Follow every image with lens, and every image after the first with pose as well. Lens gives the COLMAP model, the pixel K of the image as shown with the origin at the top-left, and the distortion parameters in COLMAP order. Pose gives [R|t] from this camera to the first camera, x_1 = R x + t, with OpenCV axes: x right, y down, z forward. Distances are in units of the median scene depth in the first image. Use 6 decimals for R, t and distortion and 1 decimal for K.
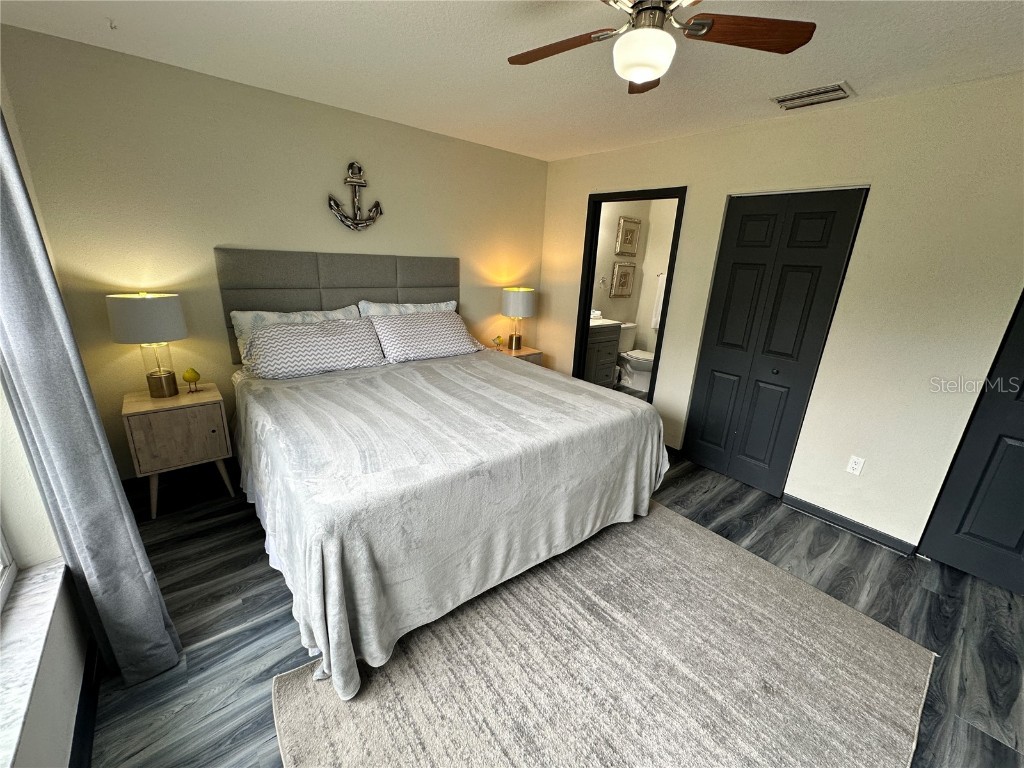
lens RADIAL K [[409.1, 0, 511.0], [0, 409.1, 382.7], [0, 0, 1]] dist [-0.001409, 0.000042]
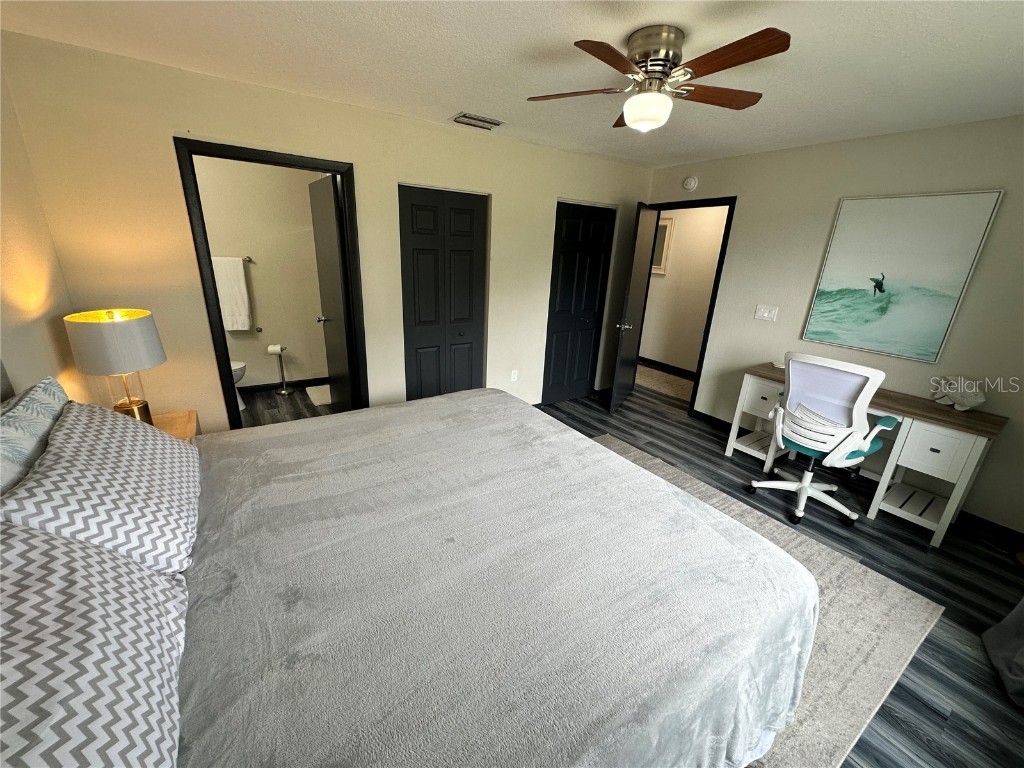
lens RADIAL K [[399.6, 0, 512.0], [0, 399.6, 384.0], [0, 0, 1]] dist [-0.008978, -0.000029]
pose [[0.103258, -0.363259, 0.925948, -0.515155], [0.255903, 0.909289, 0.328187, -0.236367], [-0.961172, 0.203065, 0.186851, 0.592181]]
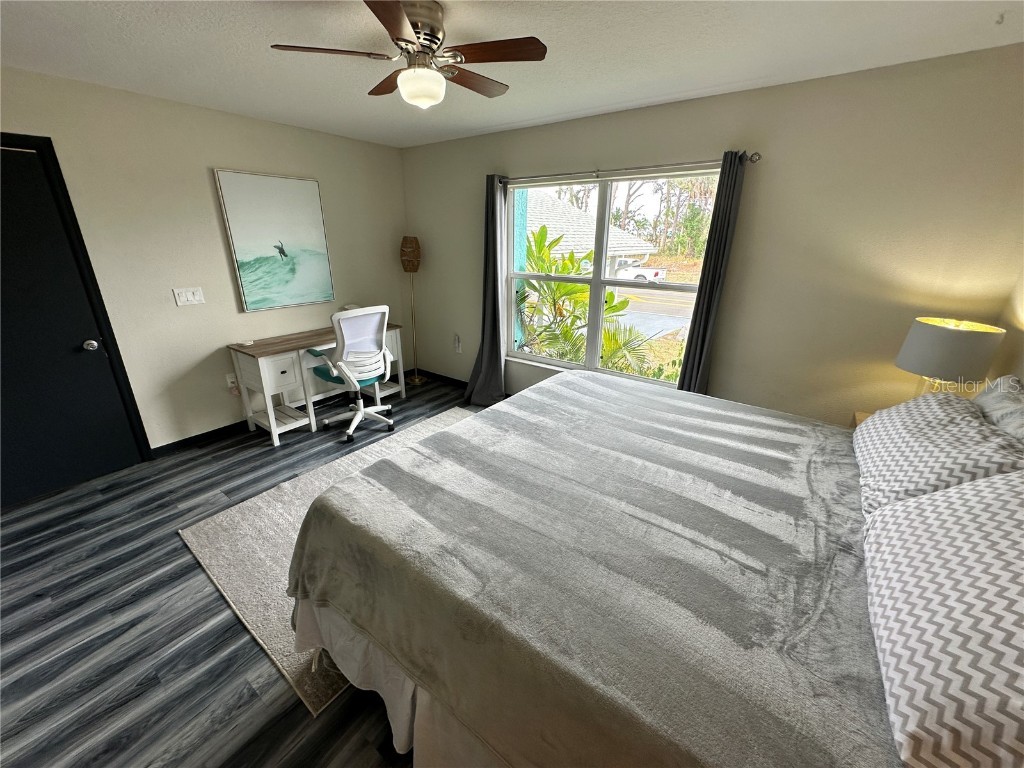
lens RADIAL K [[411.3, 0, 509.0], [0, 411.3, 382.9], [0, 0, 1]] dist [0.001106, 0.000056]
pose [[-0.970887, 0.026755, -0.238039, 0.170440], [-0.119711, 0.806549, 0.578920, -0.367875], [0.207480, 0.590562, -0.779865, 1.138688]]
